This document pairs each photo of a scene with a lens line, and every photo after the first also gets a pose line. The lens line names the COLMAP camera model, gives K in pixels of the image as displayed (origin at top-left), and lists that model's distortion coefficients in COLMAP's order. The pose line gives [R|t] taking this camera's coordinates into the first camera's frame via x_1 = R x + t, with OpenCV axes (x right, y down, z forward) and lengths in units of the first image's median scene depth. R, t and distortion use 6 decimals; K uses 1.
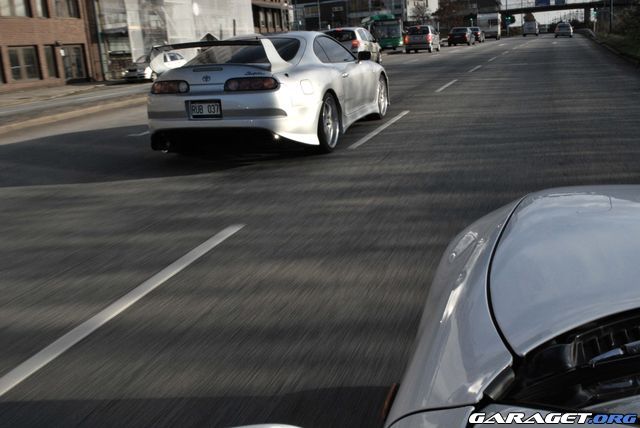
lens RADIAL K [[664.7, 0, 320.8], [0, 664.7, 214.1], [0, 0, 1]] dist [-0.007806, 0.000000]
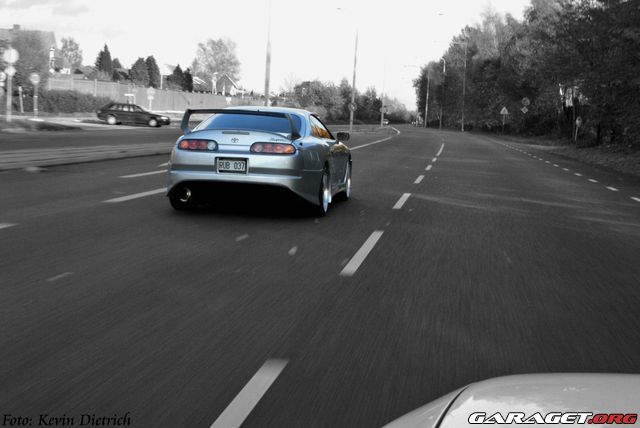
lens RADIAL K [[1049.7, 0, 319.8], [0, 1049.7, 214.1], [0, 0, 1]] dist [-0.000386, 0.000000]
pose [[0.987902, 0.083885, 0.130435, -0.255364], [-0.061901, 0.984467, -0.164298, 0.224828], [-0.142191, 0.154237, 0.977749, -0.837925]]
